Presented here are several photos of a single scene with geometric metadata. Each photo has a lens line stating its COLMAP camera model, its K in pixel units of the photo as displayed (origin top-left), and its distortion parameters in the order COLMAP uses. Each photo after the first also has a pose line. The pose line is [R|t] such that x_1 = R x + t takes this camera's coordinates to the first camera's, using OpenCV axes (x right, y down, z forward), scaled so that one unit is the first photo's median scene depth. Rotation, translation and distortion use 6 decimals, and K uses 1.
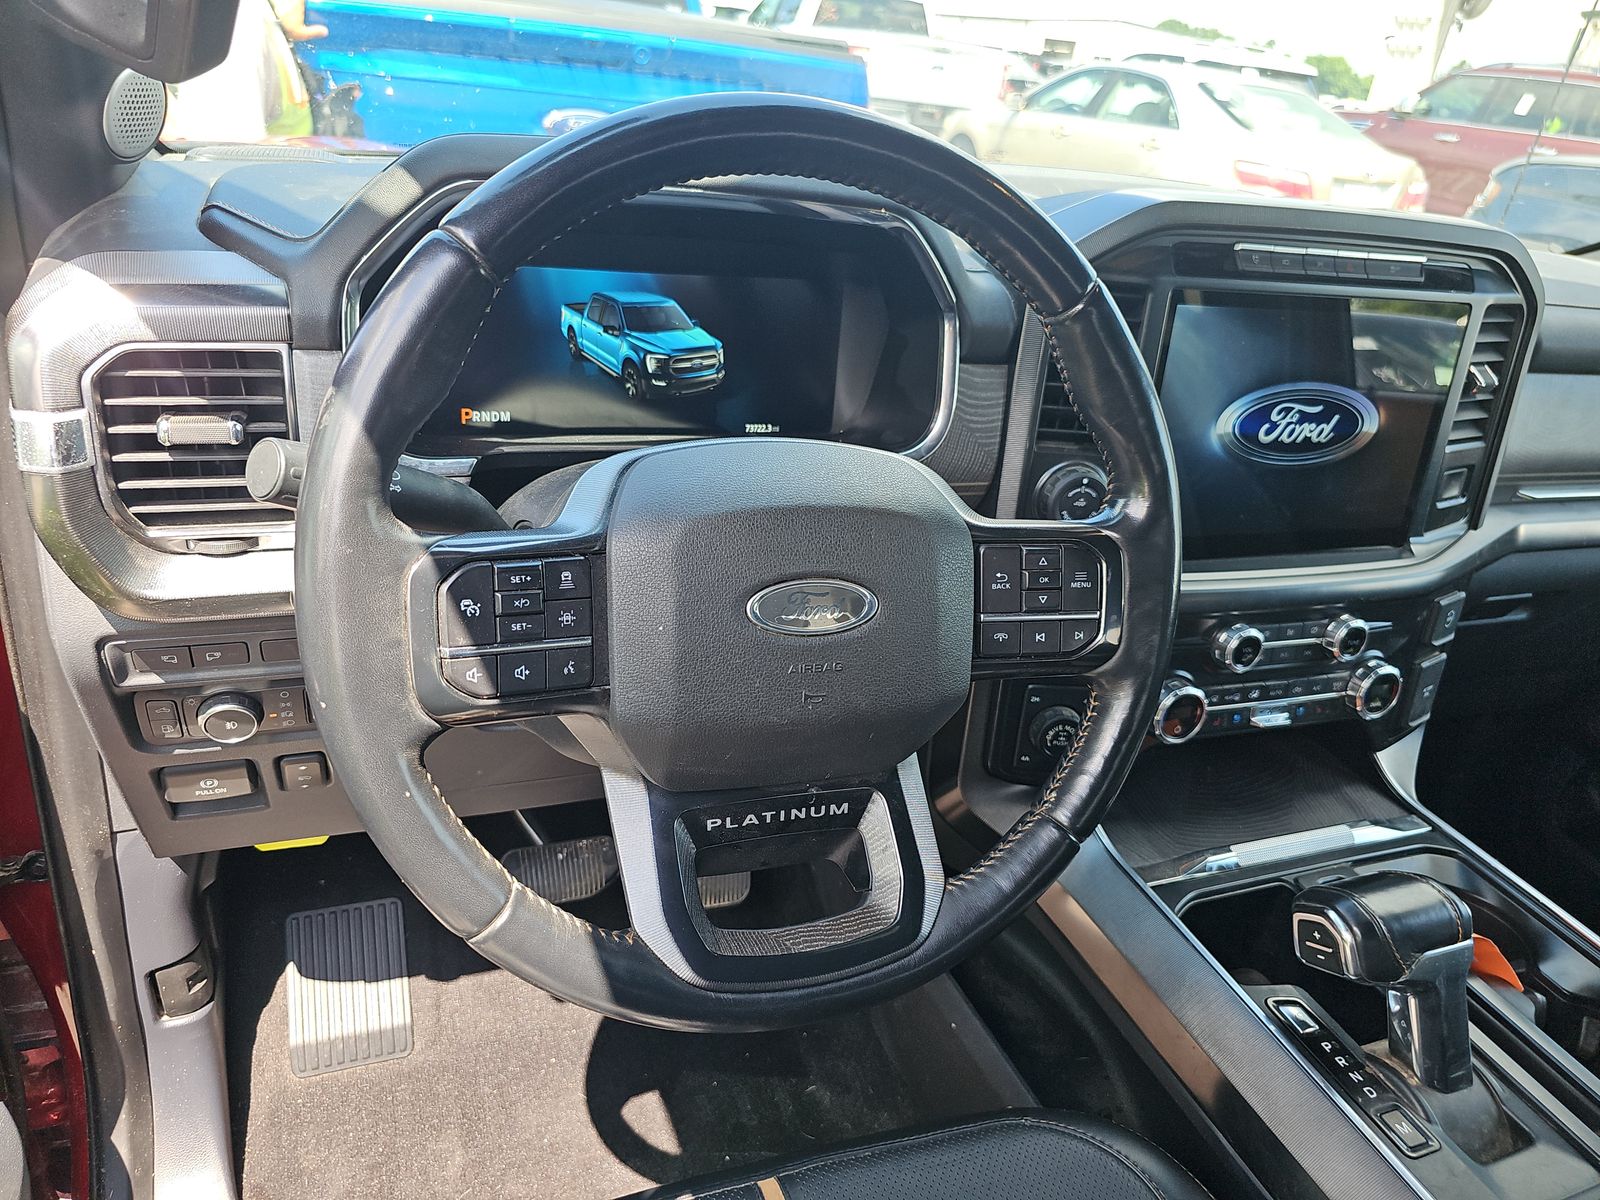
lens RADIAL K [[1076.8, 0, 784.0], [0, 1076.8, 600.7], [0, 0, 1]] dist [0.032165, -0.032114]
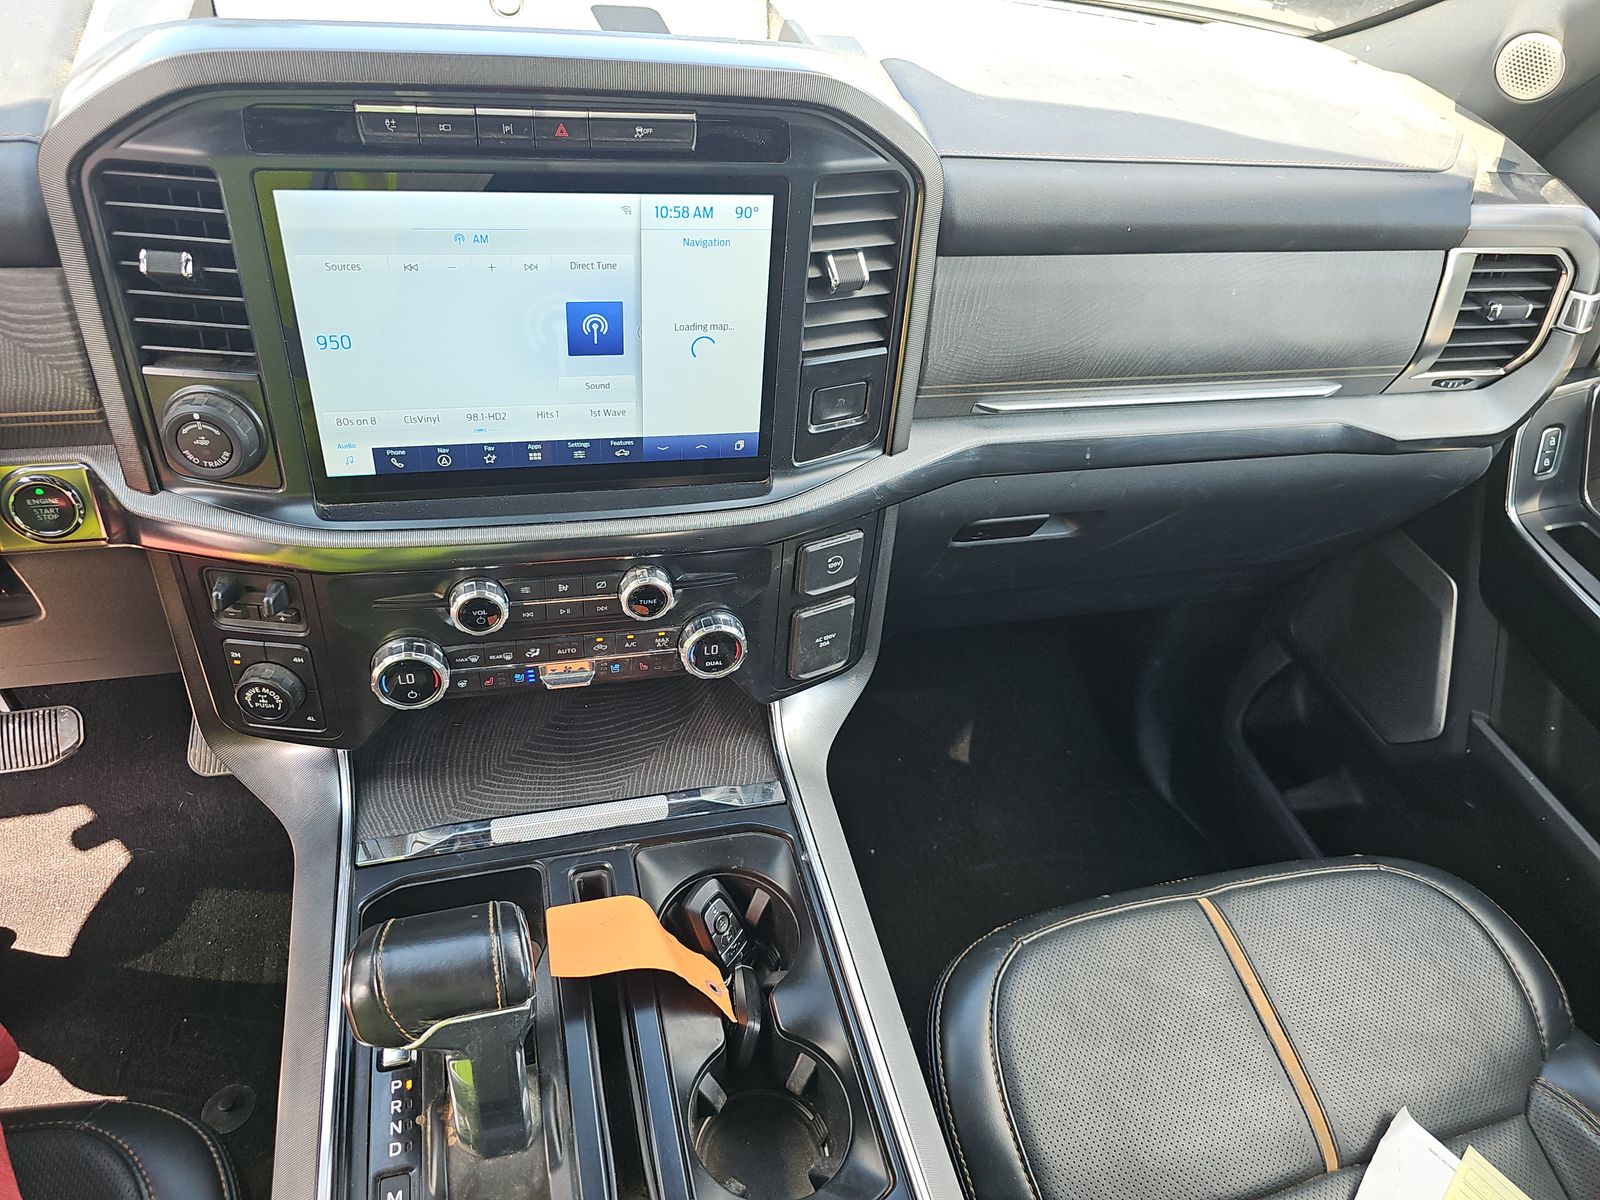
lens RADIAL K [[1076.8, 0, 784.0], [0, 1076.8, 600.7], [0, 0, 1]] dist [0.032165, -0.032114]
pose [[0.993031, 0.063286, -0.099417, 0.708355], [-0.037125, 0.968617, 0.245770, -0.169760], [0.111851, -0.240367, 0.964216, 0.205453]]
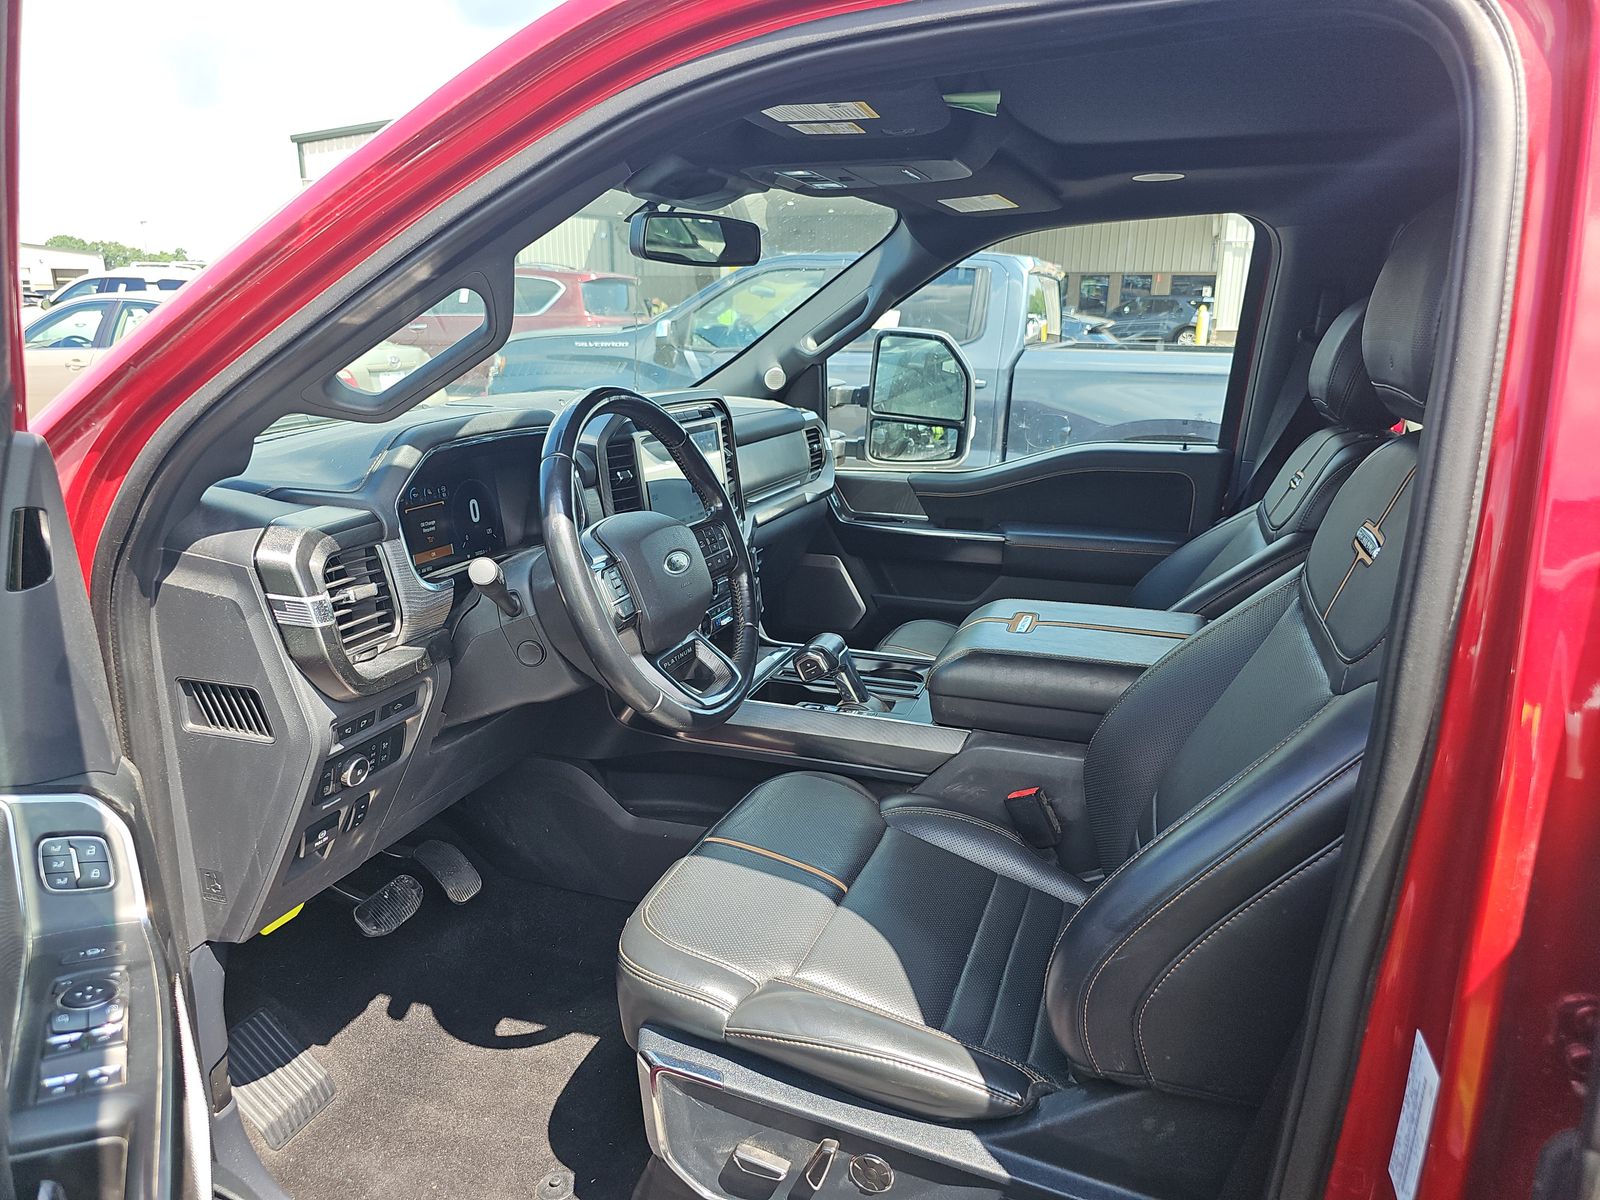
lens RADIAL K [[1076.8, 0, 784.0], [0, 1076.8, 600.7], [0, 0, 1]] dist [0.032165, -0.032114]
pose [[0.643332, -0.294610, 0.706632, -0.961267], [0.403724, 0.914776, 0.013831, 0.091963], [-0.650485, 0.276386, 0.707446, -0.572613]]
